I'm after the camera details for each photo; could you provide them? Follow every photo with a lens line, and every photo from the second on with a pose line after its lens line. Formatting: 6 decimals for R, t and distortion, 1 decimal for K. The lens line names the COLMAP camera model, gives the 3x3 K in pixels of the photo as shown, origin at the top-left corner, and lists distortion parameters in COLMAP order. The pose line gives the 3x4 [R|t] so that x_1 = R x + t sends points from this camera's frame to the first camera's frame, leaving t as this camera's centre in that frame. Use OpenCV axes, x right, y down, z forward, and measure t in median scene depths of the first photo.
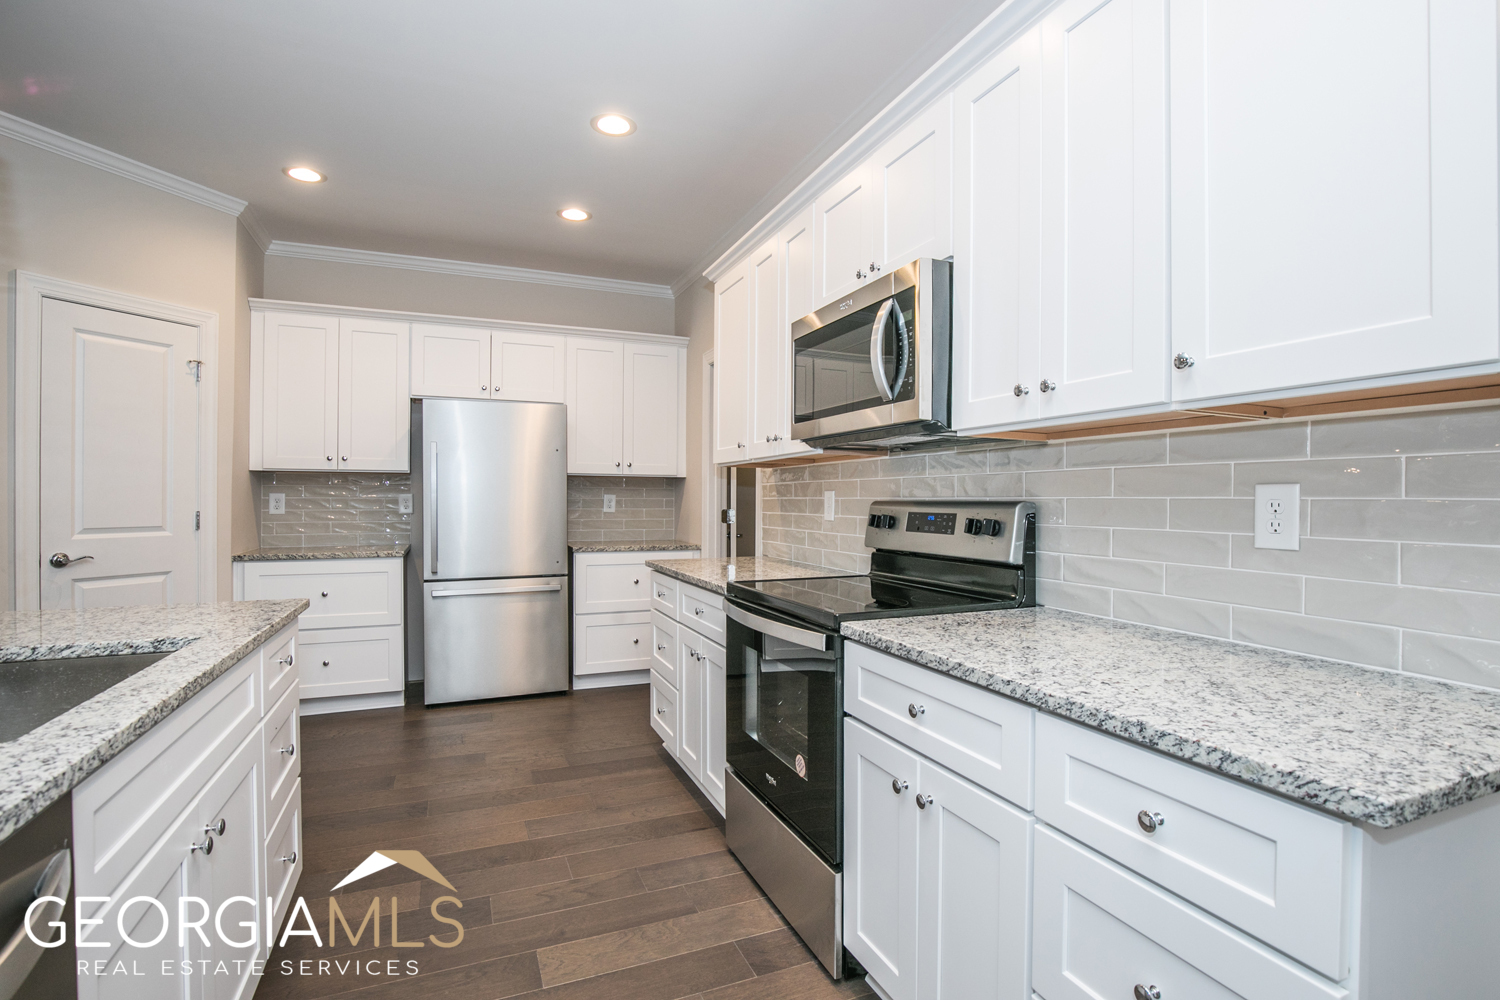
lens RADIAL K [[713.9, 0, 748.2], [0, 713.9, 493.8], [0, 0, 1]] dist [-0.025231, 0.000170]
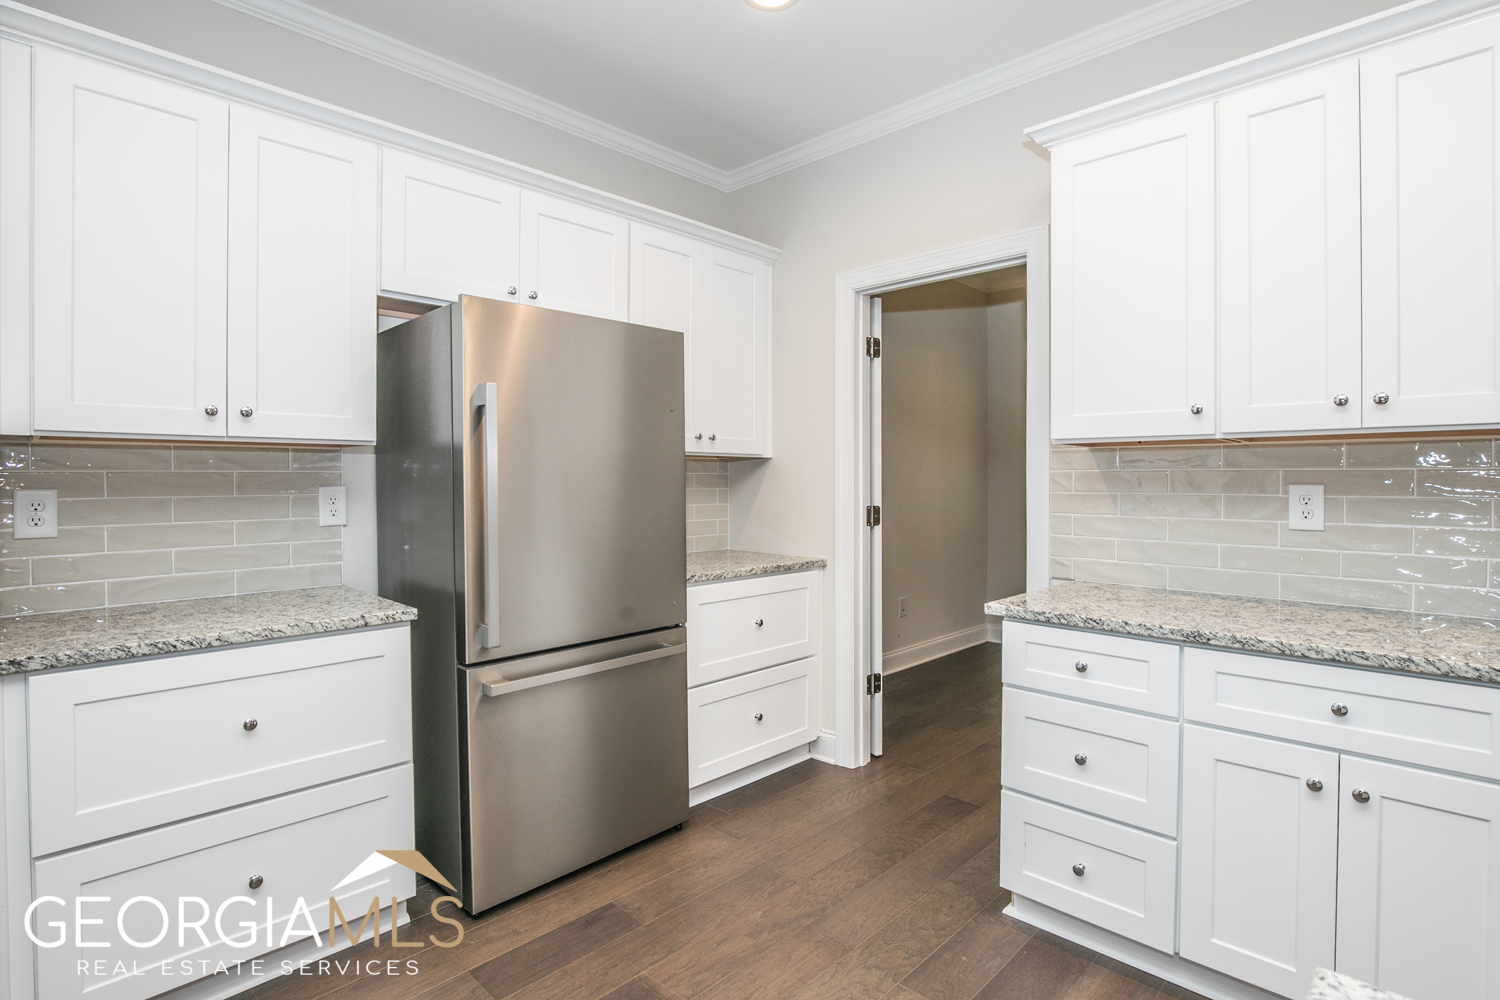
lens RADIAL K [[726.8, 0, 716.6], [0, 726.8, 483.5], [0, 0, 1]] dist [-0.000718, 0.000007]
pose [[0.934466, -0.009511, 0.355925, -0.477607], [0.008744, 0.999955, 0.003763, -0.003399], [-0.355944, -0.000404, 0.934507, 0.476501]]
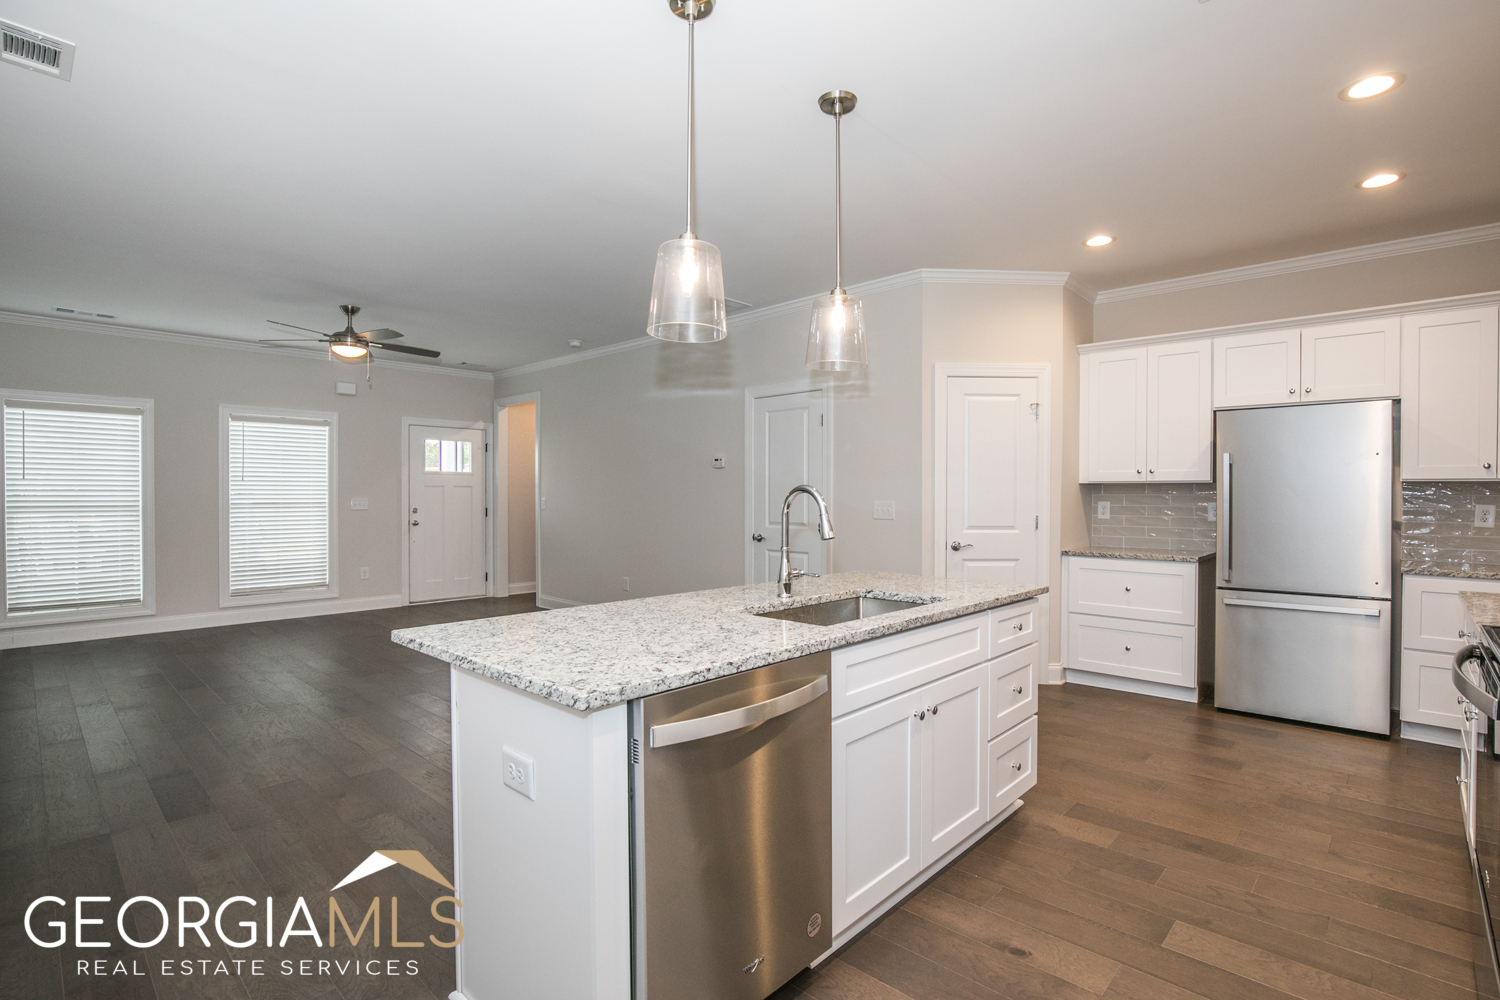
lens RADIAL K [[704.1, 0, 774.9], [0, 704.1, 496.8], [0, 0, 1]] dist [-0.008107, 0.000144]
pose [[0.428258, -0.000784, -0.903656, 0.193135], [0.002828, 0.999996, 0.000473, -0.012006], [0.903652, -0.002758, 0.428259, -0.022086]]
